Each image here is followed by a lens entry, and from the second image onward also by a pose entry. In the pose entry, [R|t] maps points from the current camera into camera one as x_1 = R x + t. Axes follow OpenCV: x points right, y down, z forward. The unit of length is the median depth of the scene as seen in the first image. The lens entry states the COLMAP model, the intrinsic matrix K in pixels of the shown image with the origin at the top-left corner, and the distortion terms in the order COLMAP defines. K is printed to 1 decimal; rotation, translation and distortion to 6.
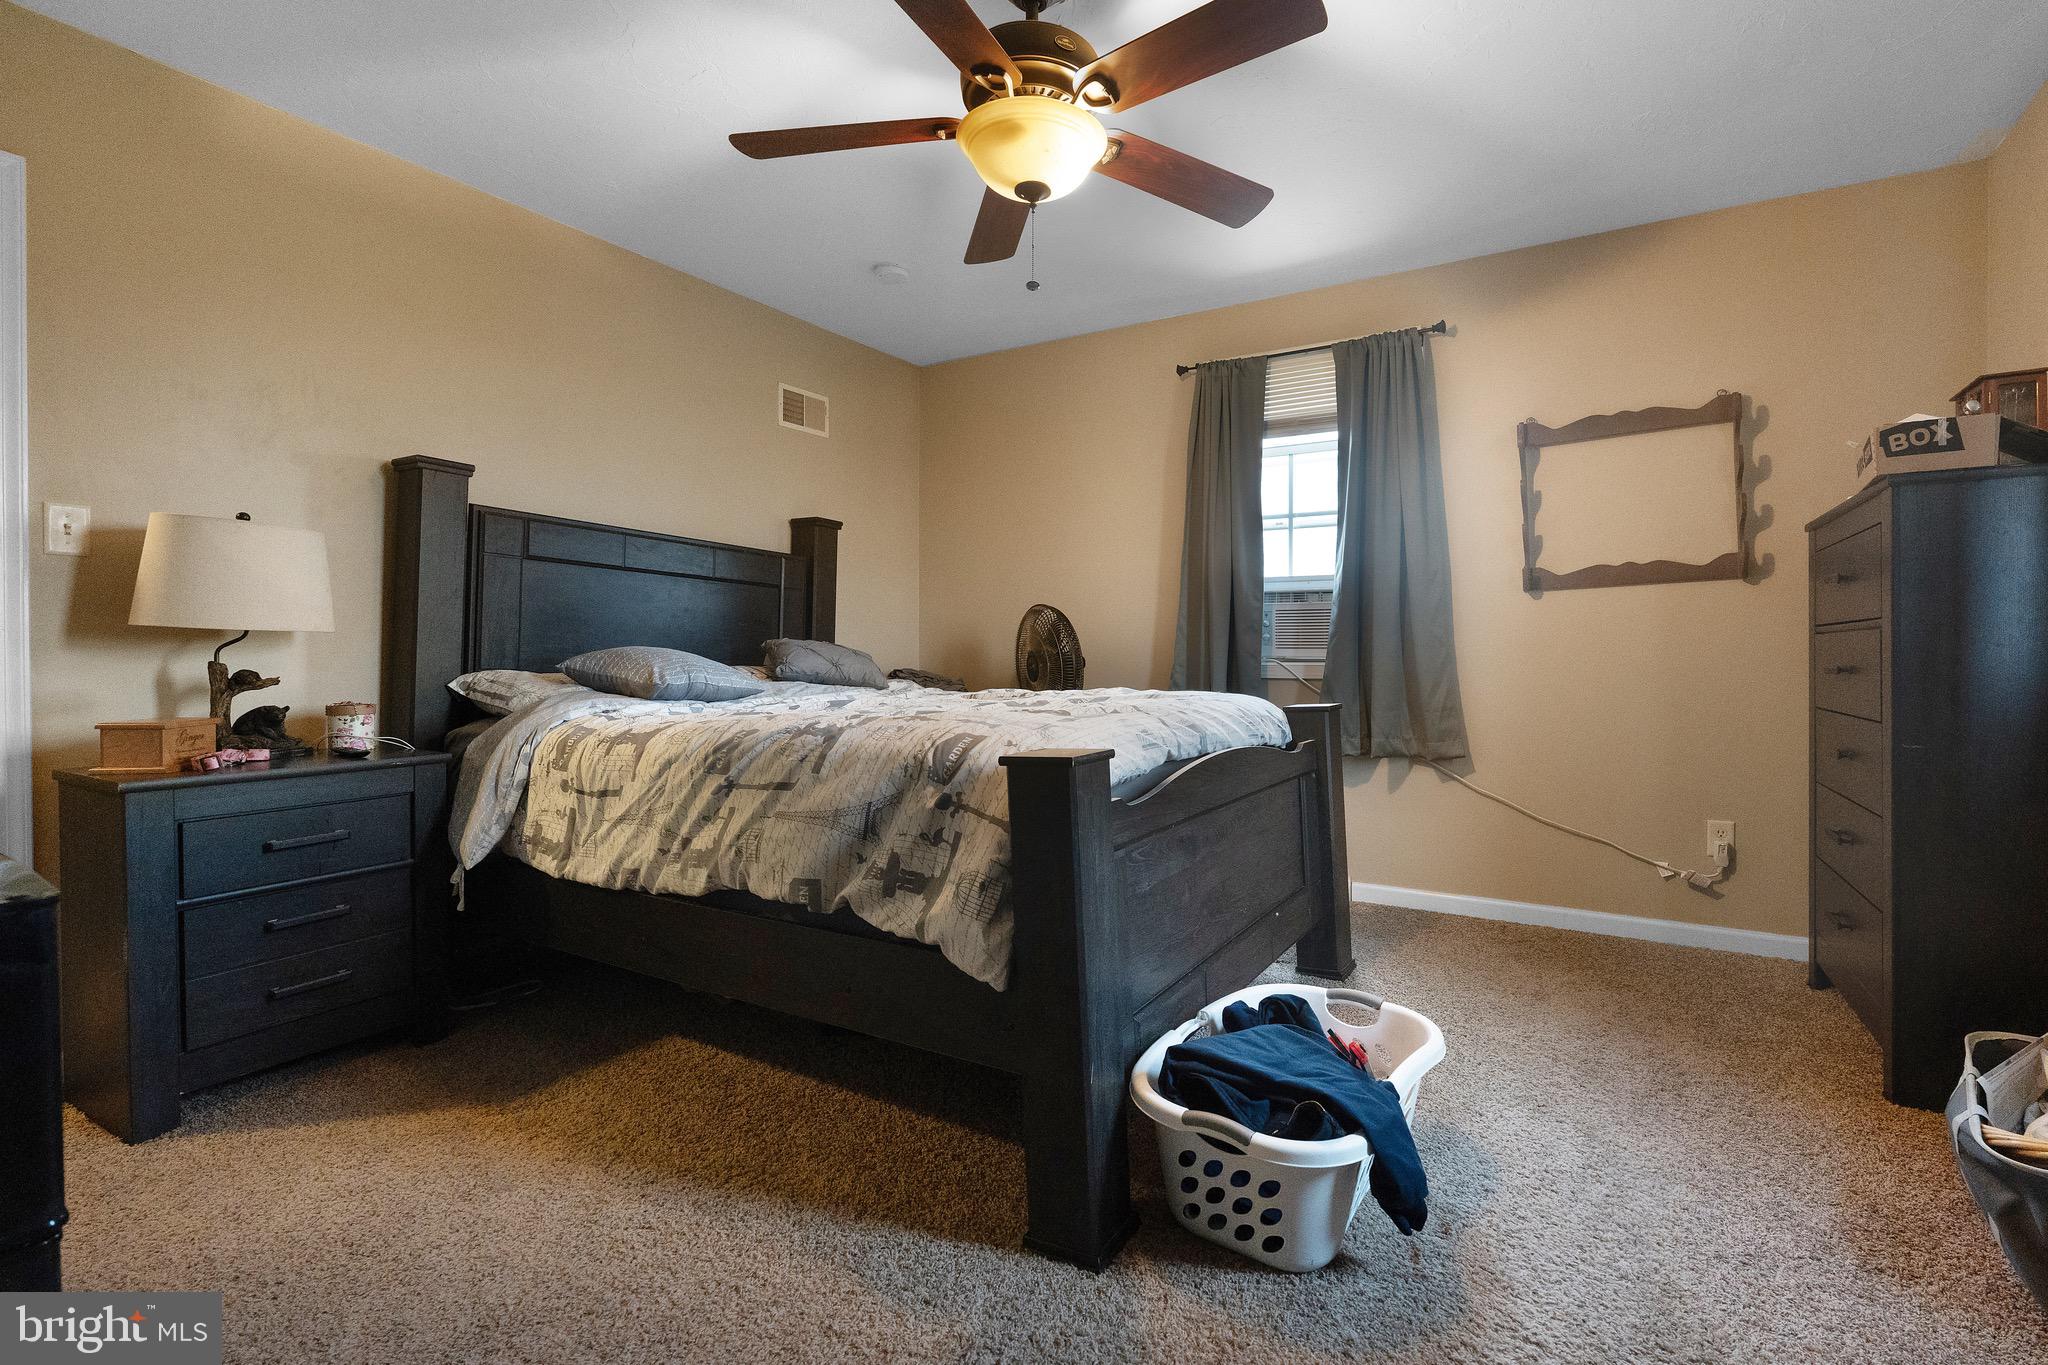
lens RADIAL K [[912.5, 0, 1032.2], [0, 912.5, 664.0], [0, 0, 1]] dist [-0.009104, 0.000438]
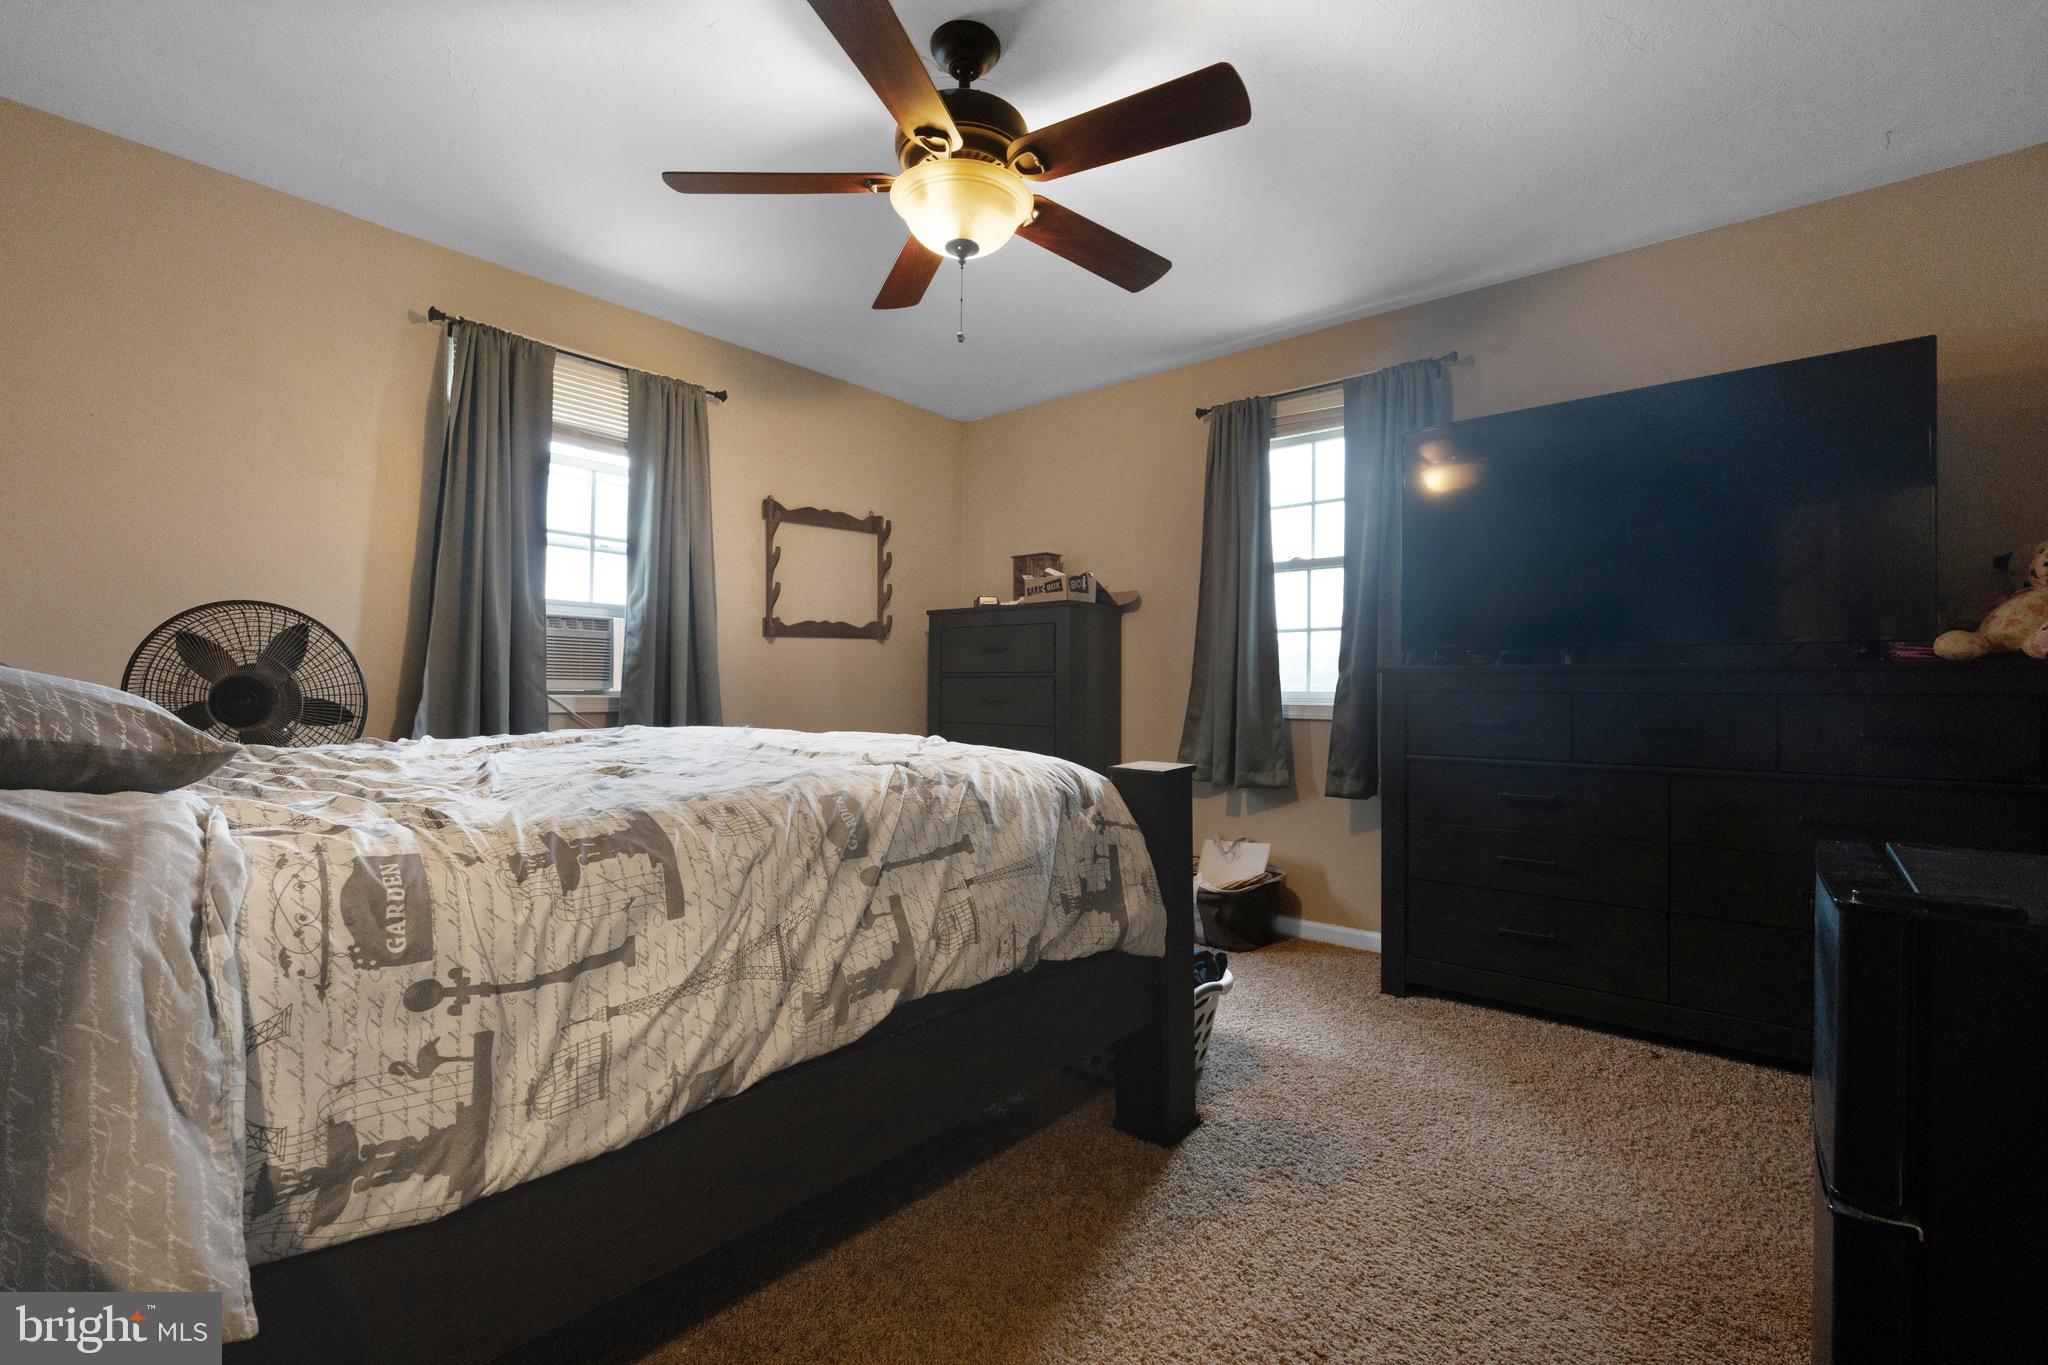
lens RADIAL K [[912.5, 0, 1032.1], [0, 912.5, 686.5], [0, 0, 1]] dist [-0.009104, 0.000438]
pose [[0.158524, 0.006579, 0.987333, -0.665524], [0.002820, 0.999971, -0.007116, -0.003189], [-0.987351, 0.003913, 0.158501, 0.496433]]
